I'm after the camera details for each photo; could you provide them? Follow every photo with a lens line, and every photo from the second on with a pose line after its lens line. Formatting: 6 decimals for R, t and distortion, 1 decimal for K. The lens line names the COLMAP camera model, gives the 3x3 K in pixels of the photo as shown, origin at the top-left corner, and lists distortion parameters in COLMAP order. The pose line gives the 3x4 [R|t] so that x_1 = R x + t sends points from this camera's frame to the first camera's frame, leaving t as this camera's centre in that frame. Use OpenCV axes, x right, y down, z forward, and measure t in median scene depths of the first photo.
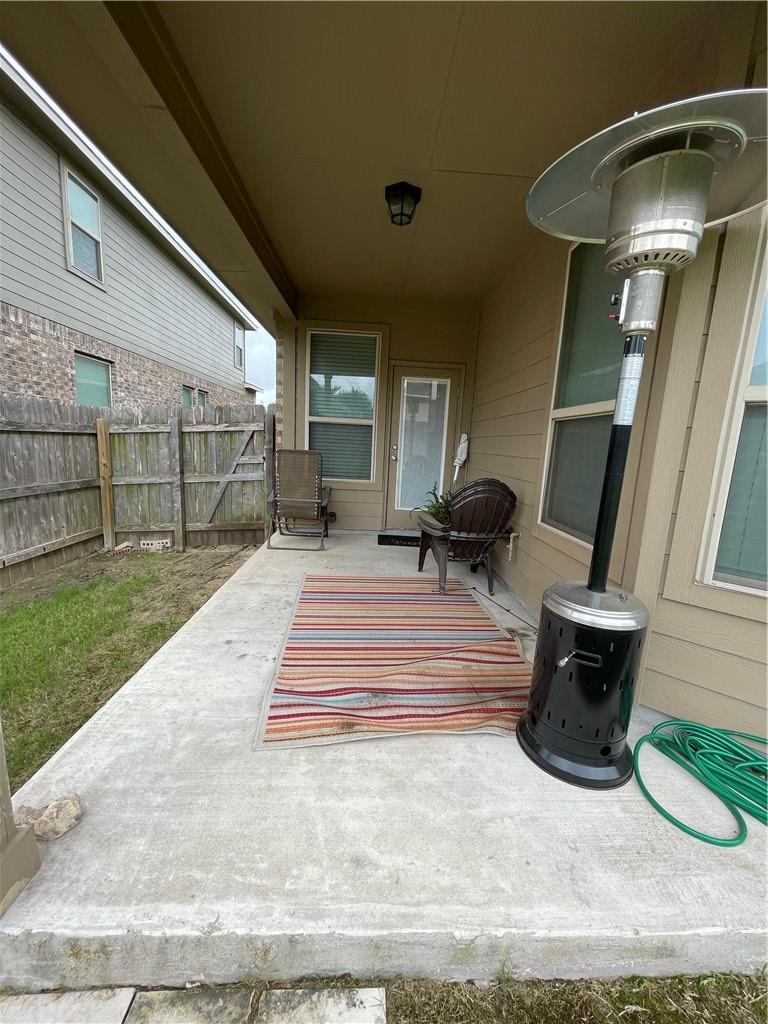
lens RADIAL K [[412.0, 0, 387.1], [0, 412.0, 516.3], [0, 0, 1]] dist [-0.007710, 0.000247]
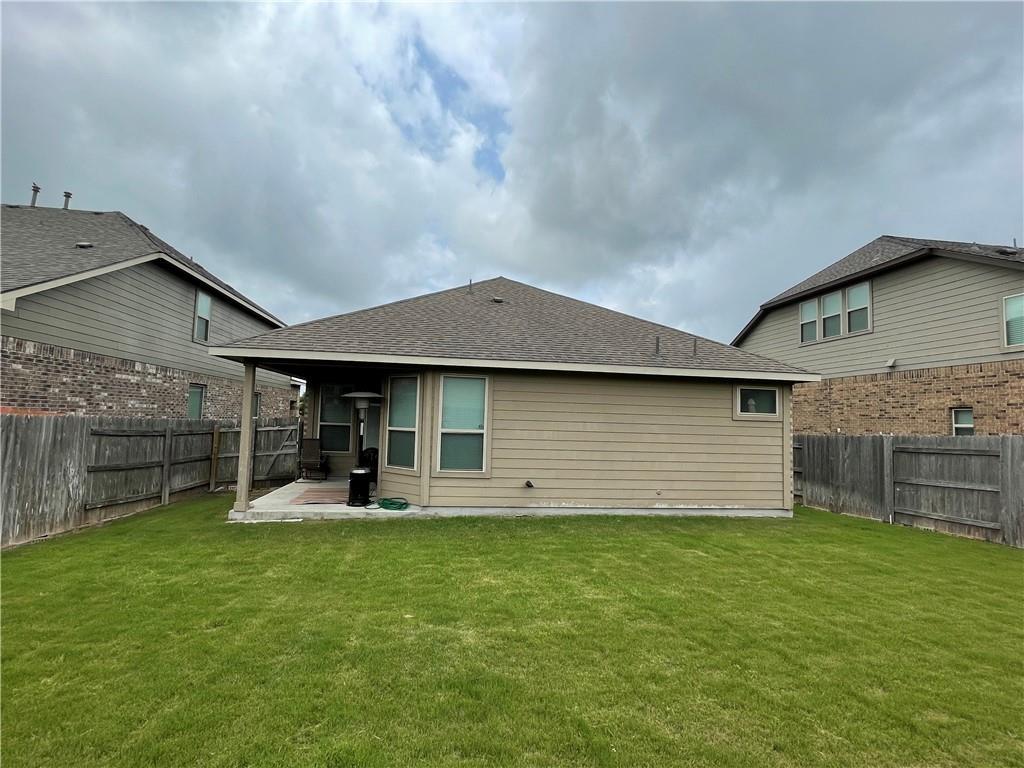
lens RADIAL K [[505.8, 0, 513.5], [0, 505.8, 383.3], [0, 0, 1]] dist [-0.000696, -0.000117]
pose [[0.995567, -0.013895, 0.093021, 0.548832], [0.036222, 0.969381, -0.242874, 0.226180], [-0.086798, 0.245167, 0.965587, -1.613619]]
